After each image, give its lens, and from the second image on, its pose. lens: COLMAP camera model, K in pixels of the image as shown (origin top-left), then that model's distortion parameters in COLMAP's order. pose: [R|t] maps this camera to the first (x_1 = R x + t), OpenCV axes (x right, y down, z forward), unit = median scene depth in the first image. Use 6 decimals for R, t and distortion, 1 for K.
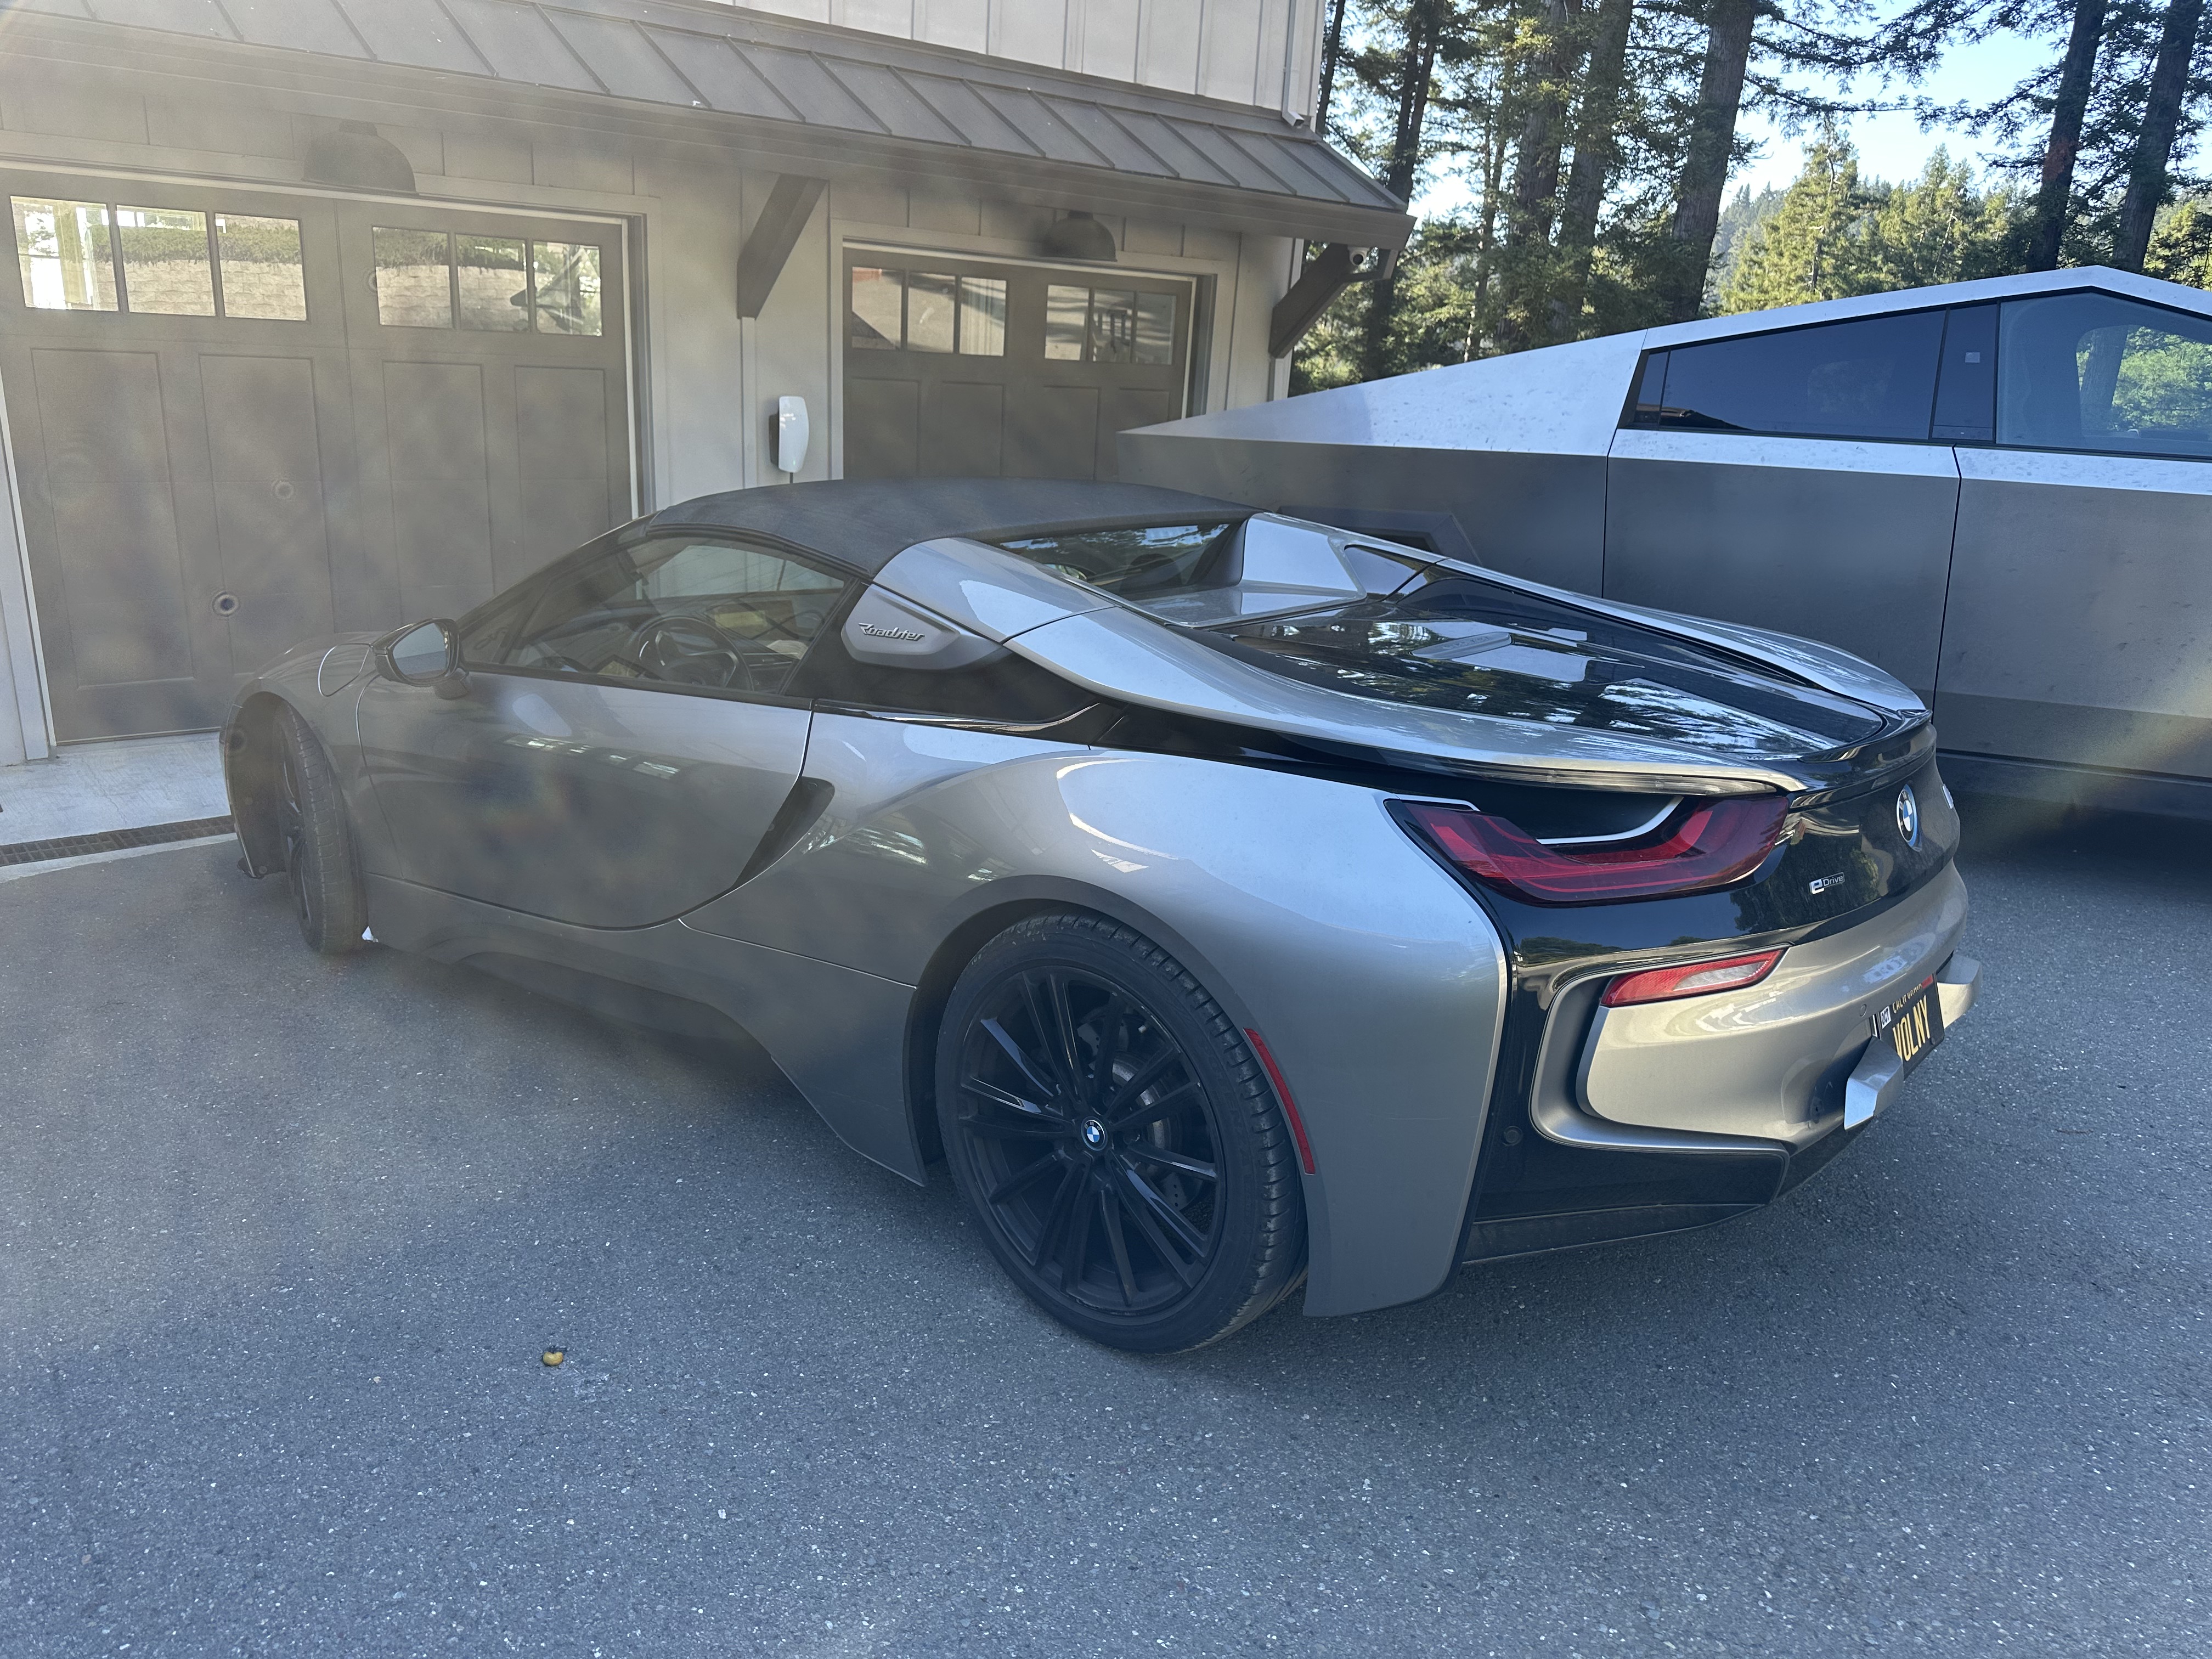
lens RADIAL K [[1537.8, 0, 1087.1], [0, 1537.8, 830.6], [0, 0, 1]] dist [-0.018950, 0.001368]
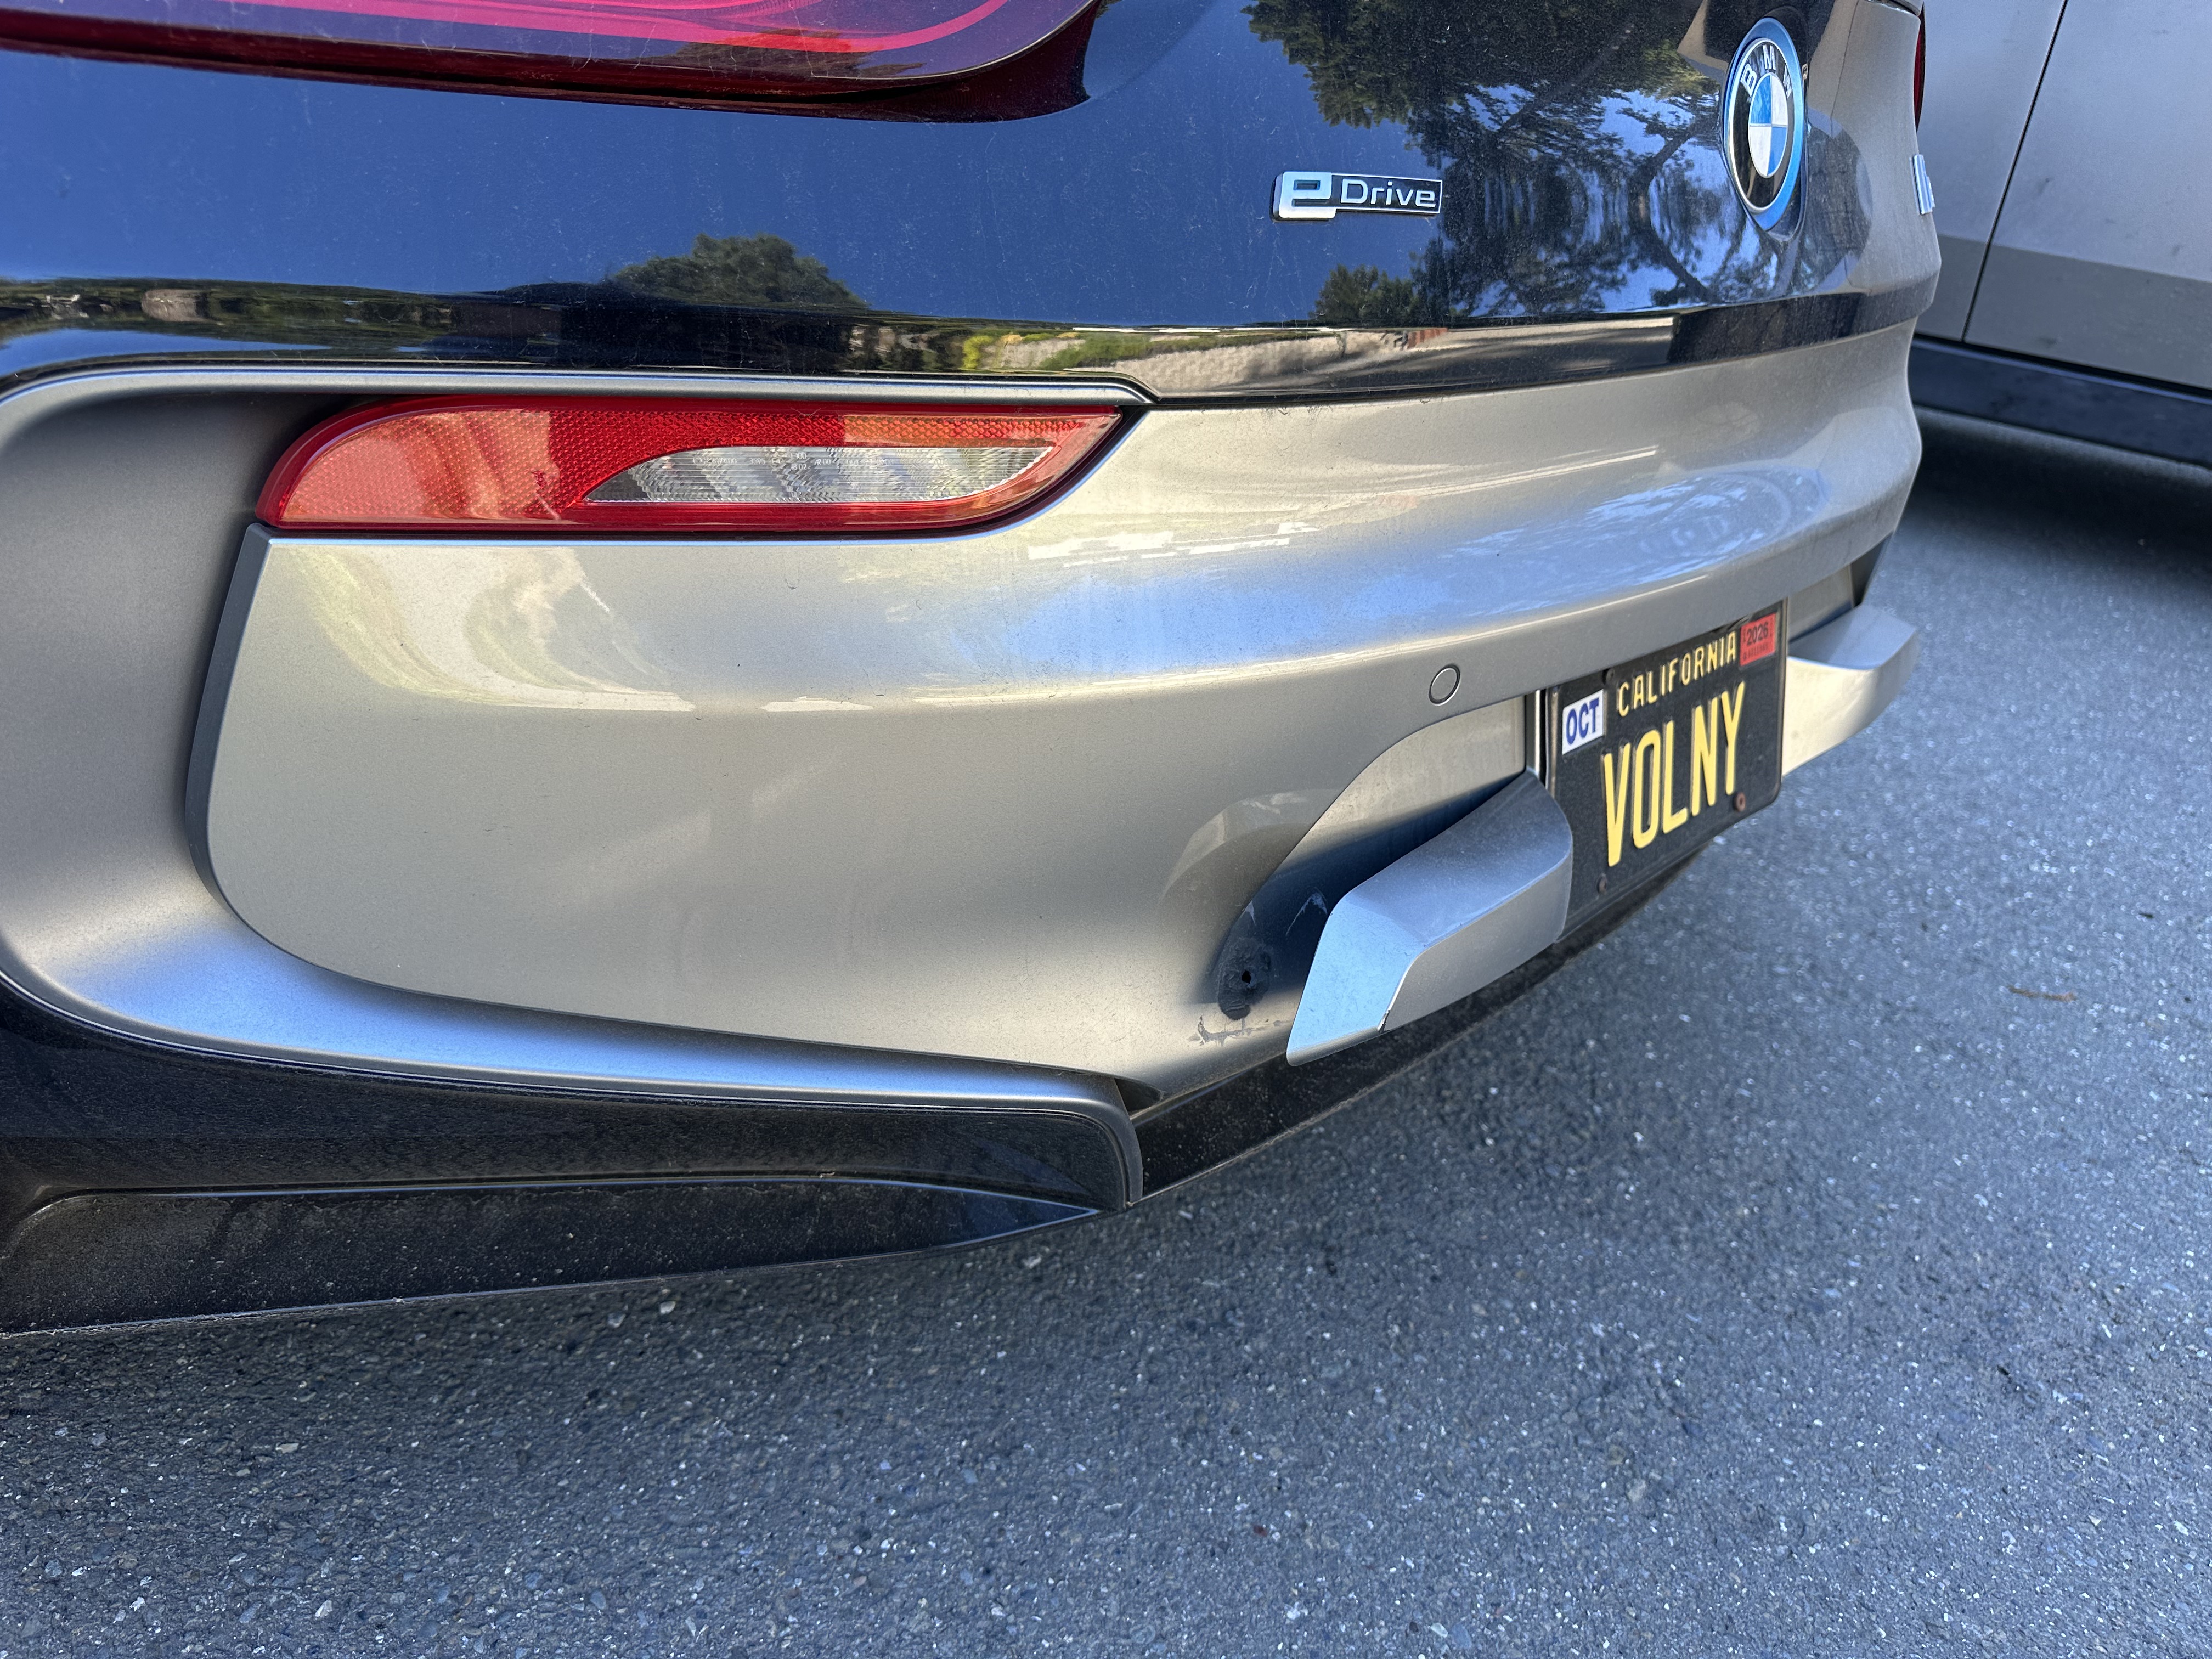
lens RADIAL K [[1537.8, 0, 1121.6], [0, 1537.8, 842.1], [0, 0, 1]] dist [-0.018950, 0.001368]
pose [[0.994438, 0.102909, 0.022419, 0.362001], [-0.105314, 0.968917, 0.223849, 0.071428], [0.001314, -0.224965, 0.974366, 0.573452]]
